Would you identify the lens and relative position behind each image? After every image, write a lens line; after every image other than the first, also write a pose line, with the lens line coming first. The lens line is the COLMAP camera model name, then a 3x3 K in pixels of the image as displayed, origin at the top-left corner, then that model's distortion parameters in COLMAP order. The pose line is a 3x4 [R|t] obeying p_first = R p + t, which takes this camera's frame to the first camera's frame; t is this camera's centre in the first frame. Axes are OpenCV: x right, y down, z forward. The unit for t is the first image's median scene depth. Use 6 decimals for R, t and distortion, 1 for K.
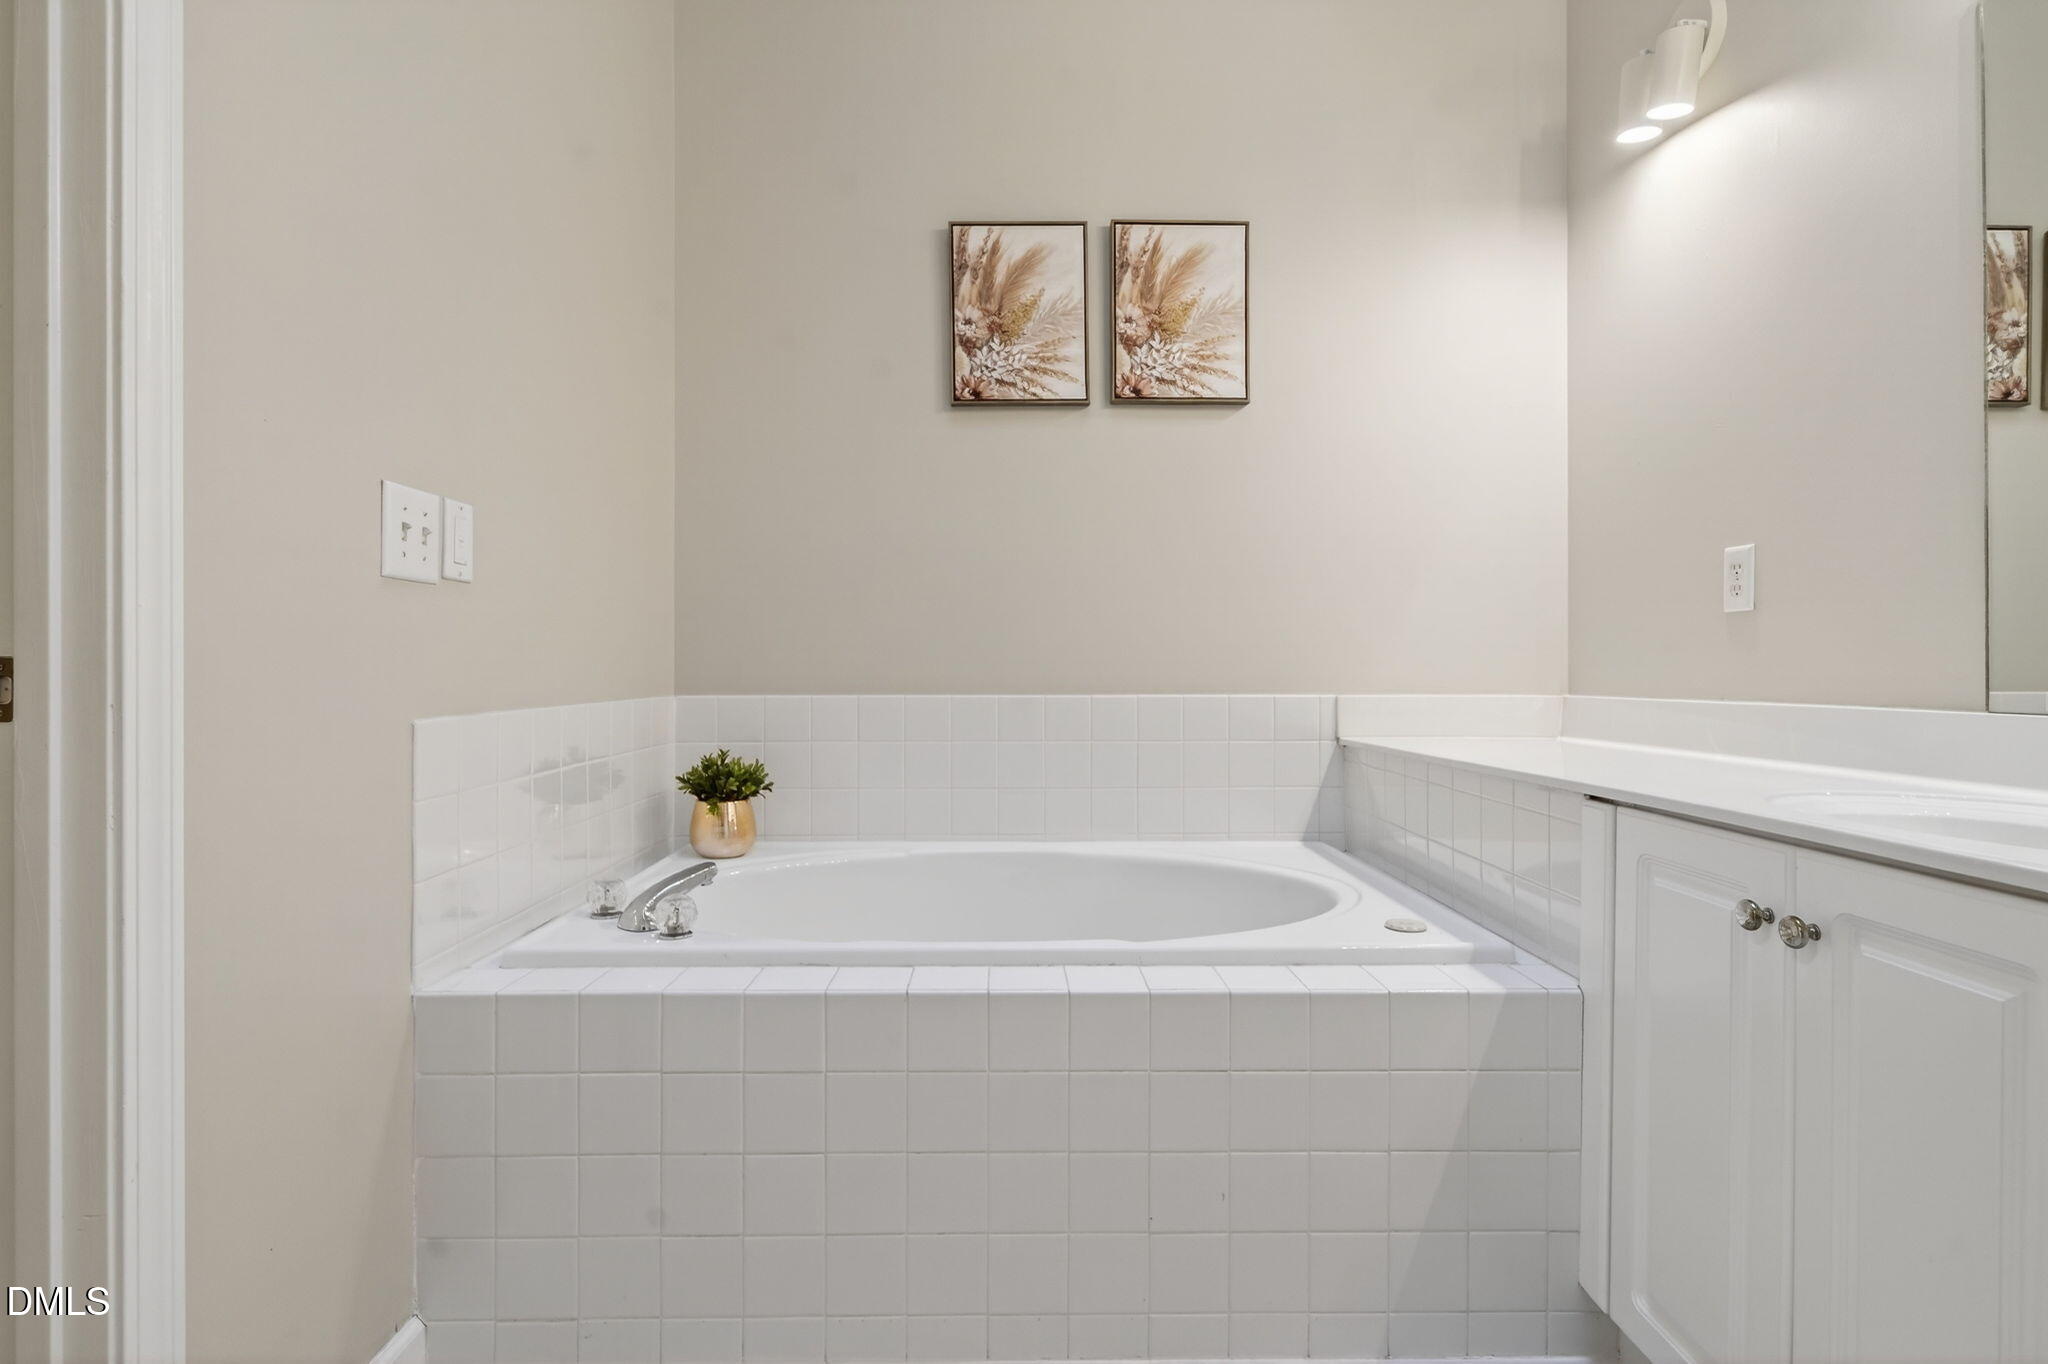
lens RADIAL K [[1011.9, 0, 1026.4], [0, 1011.9, 672.8], [0, 0, 1]] dist [0.005917, -0.000351]
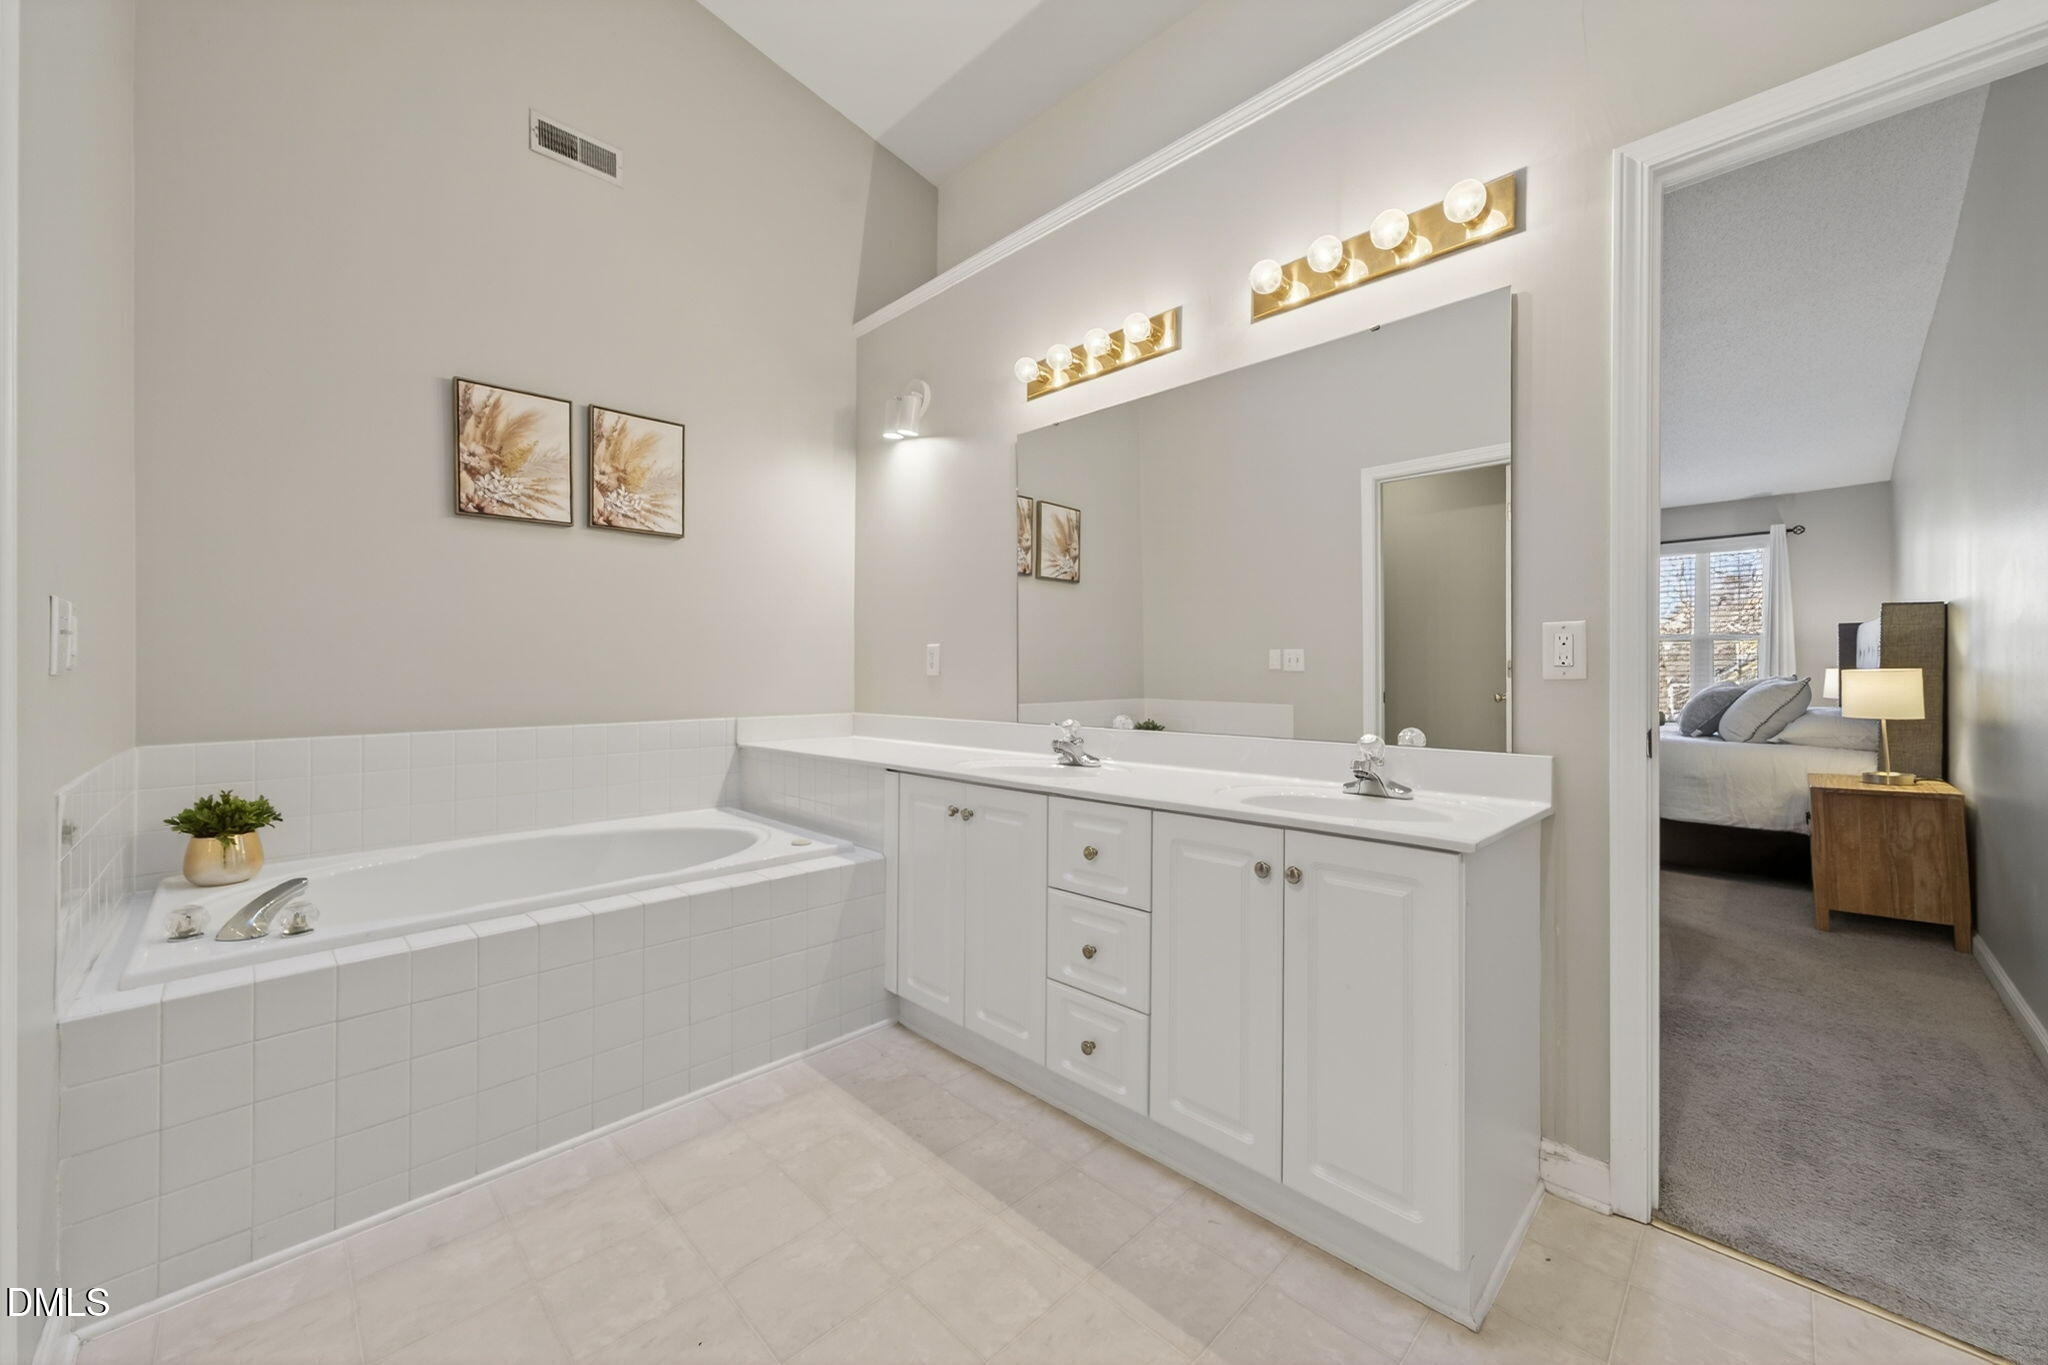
lens RADIAL K [[805.6, 0, 1026.9], [0, 805.6, 668.5], [0, 0, 1]] dist [0.065696, 0.000055]
pose [[0.719468, 0.007185, 0.694489, -0.293777], [-0.006090, 0.999973, -0.004037, -0.060341], [-0.694499, -0.001325, 0.719492, -0.312966]]
